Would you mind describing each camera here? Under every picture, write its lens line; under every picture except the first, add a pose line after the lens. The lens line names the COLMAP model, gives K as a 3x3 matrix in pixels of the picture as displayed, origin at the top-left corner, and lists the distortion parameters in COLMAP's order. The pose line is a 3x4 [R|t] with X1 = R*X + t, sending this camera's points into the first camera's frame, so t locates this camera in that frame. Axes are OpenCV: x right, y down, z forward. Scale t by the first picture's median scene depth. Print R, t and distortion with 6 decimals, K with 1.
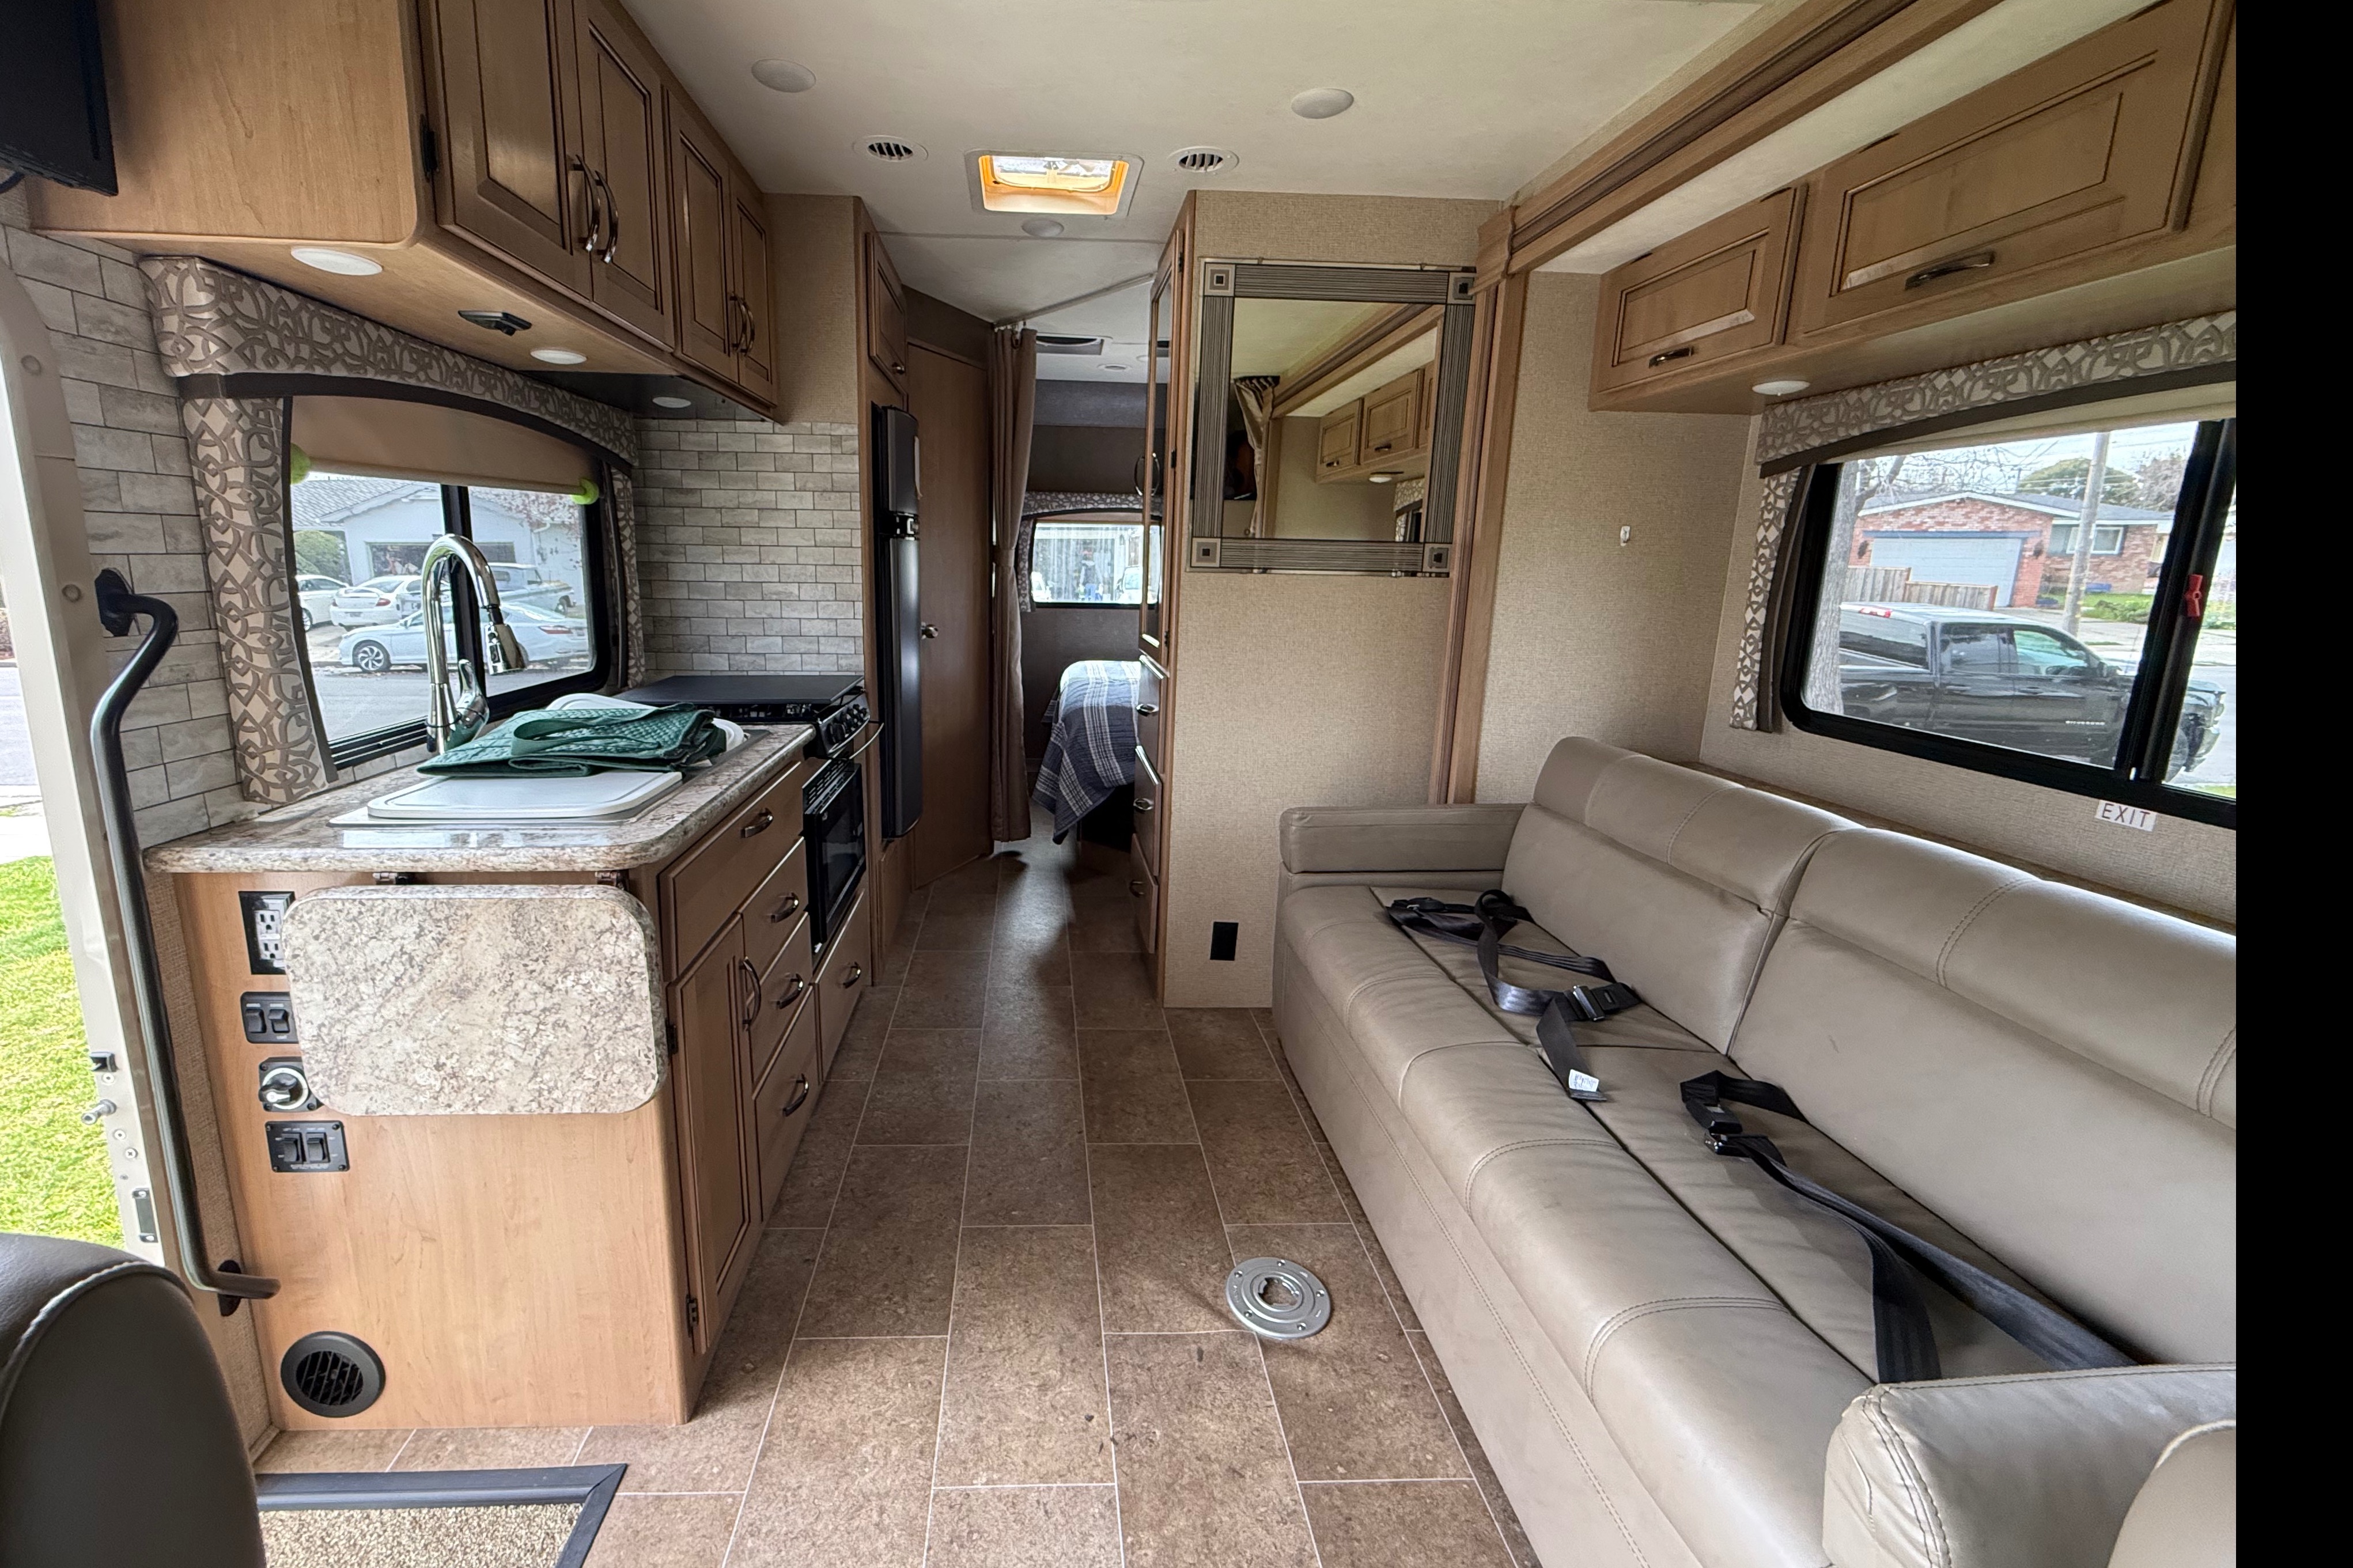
lens RADIAL K [[921.2, 0, 1064.8], [0, 921.2, 730.5], [0, 0, 1]] dist [-0.001194, -0.000001]
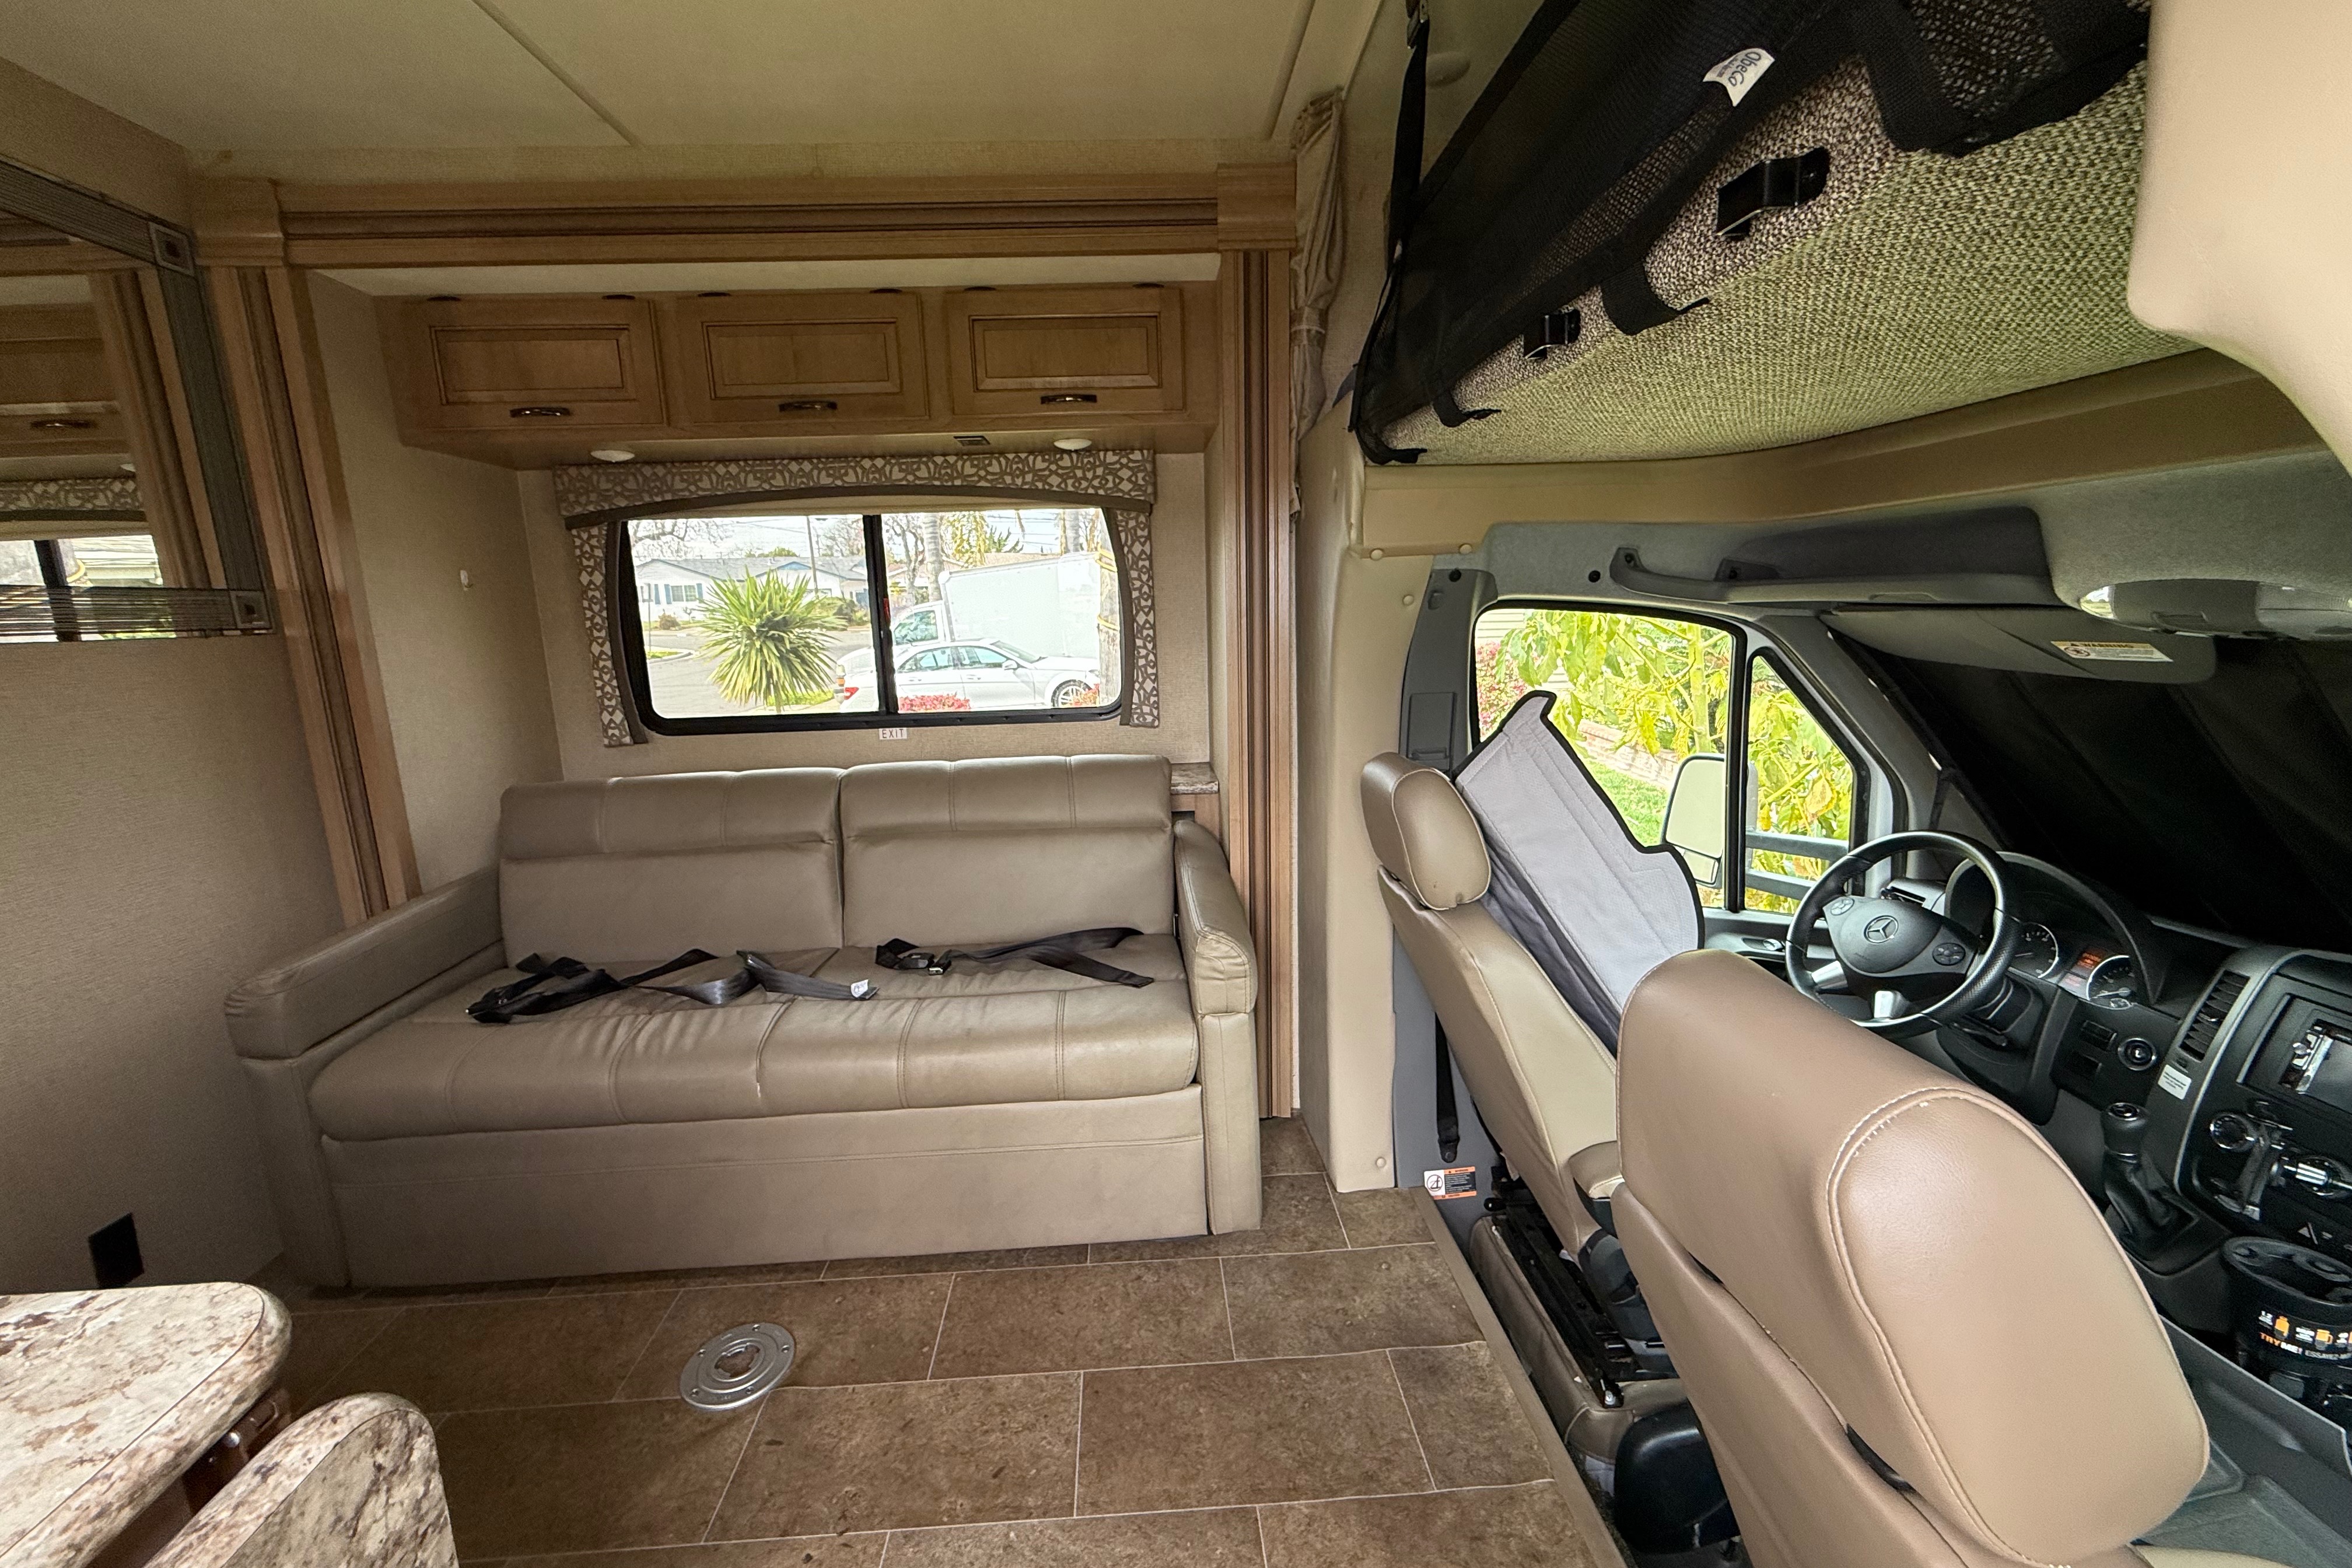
lens RADIAL K [[937.3, 0, 1176.0], [0, 937.3, 784.0], [0, 0, 1]] dist [-0.000062, 0.000202]
pose [[-0.023480, -0.208060, 0.977834, -0.481881], [0.215817, 0.953986, 0.208168, -0.054407], [-0.976151, 0.215921, 0.022504, 0.317400]]
